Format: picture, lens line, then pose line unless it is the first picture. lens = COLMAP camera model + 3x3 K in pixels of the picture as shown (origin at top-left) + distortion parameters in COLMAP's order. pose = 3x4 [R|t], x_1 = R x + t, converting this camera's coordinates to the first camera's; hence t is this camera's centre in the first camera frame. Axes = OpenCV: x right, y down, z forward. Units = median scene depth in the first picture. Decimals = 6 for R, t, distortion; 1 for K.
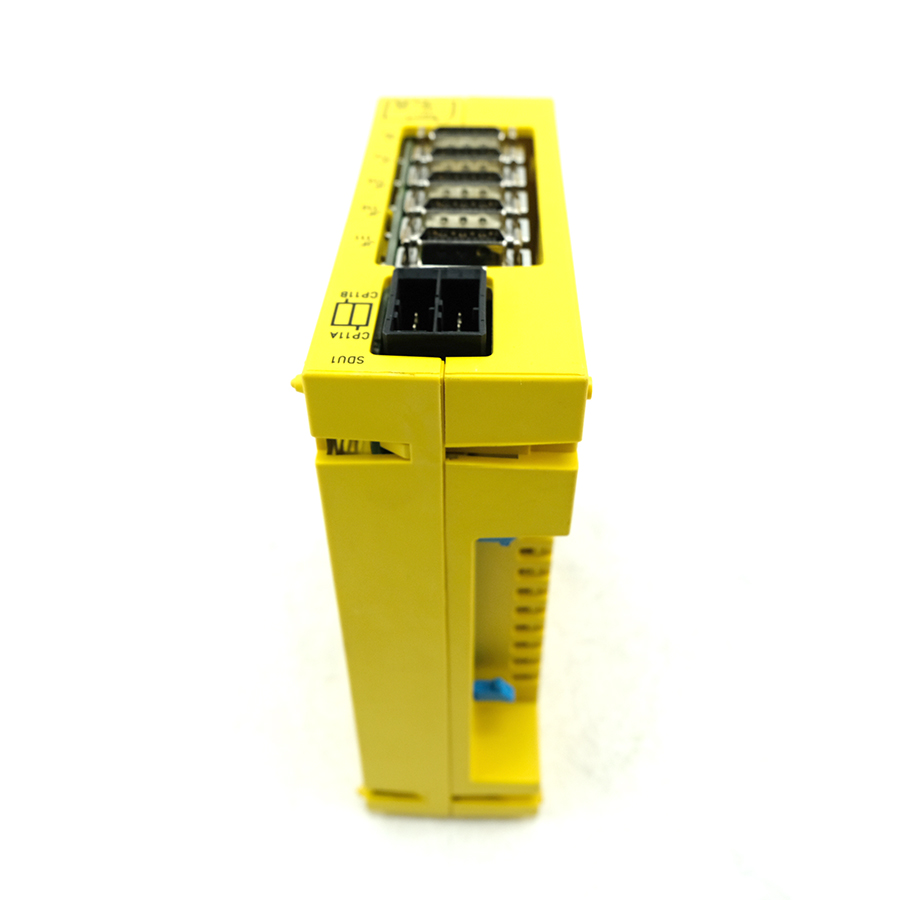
lens RADIAL K [[910.3, 0, 449.3], [0, 910.3, 448.5], [0, 0, 1]] dist [-0.053427, 0.000000]
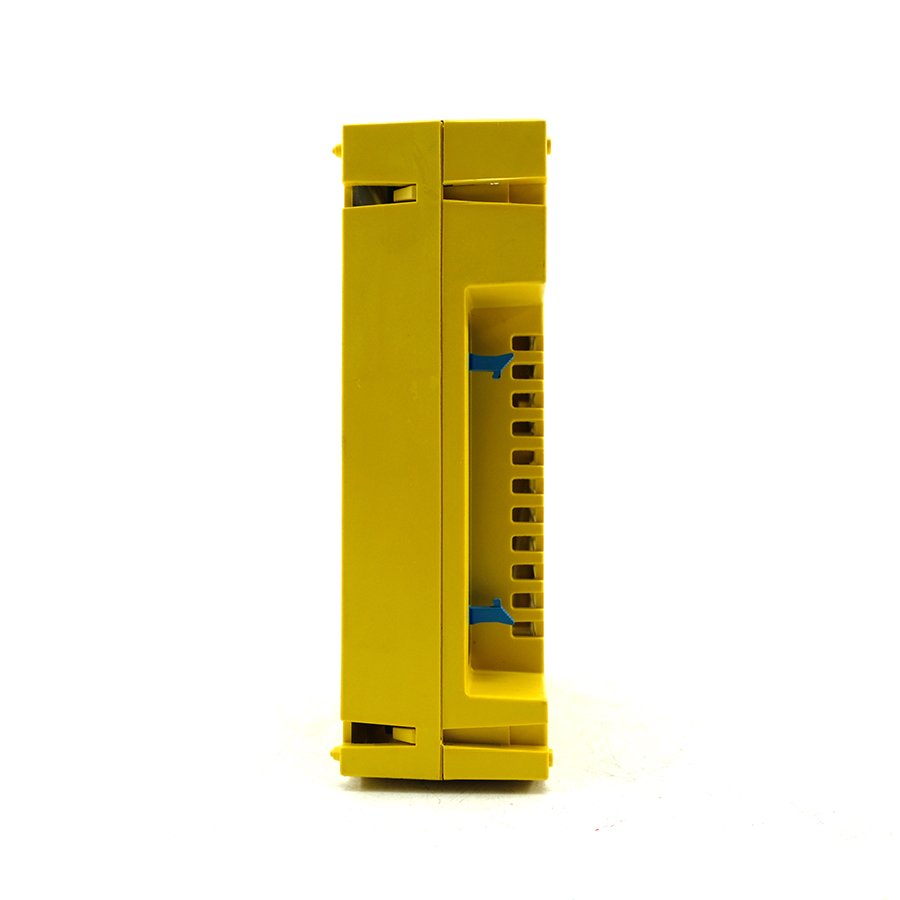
lens RADIAL K [[910.3, 0, 457.7], [0, 910.3, 446.0], [0, 0, 1]] dist [-0.053427, 0.000000]
pose [[0.998534, 0.011059, -0.052984, 0.087800], [-0.043946, 0.737105, -0.674348, 1.105107], [0.031597, 0.675687, 0.736511, 0.281329]]
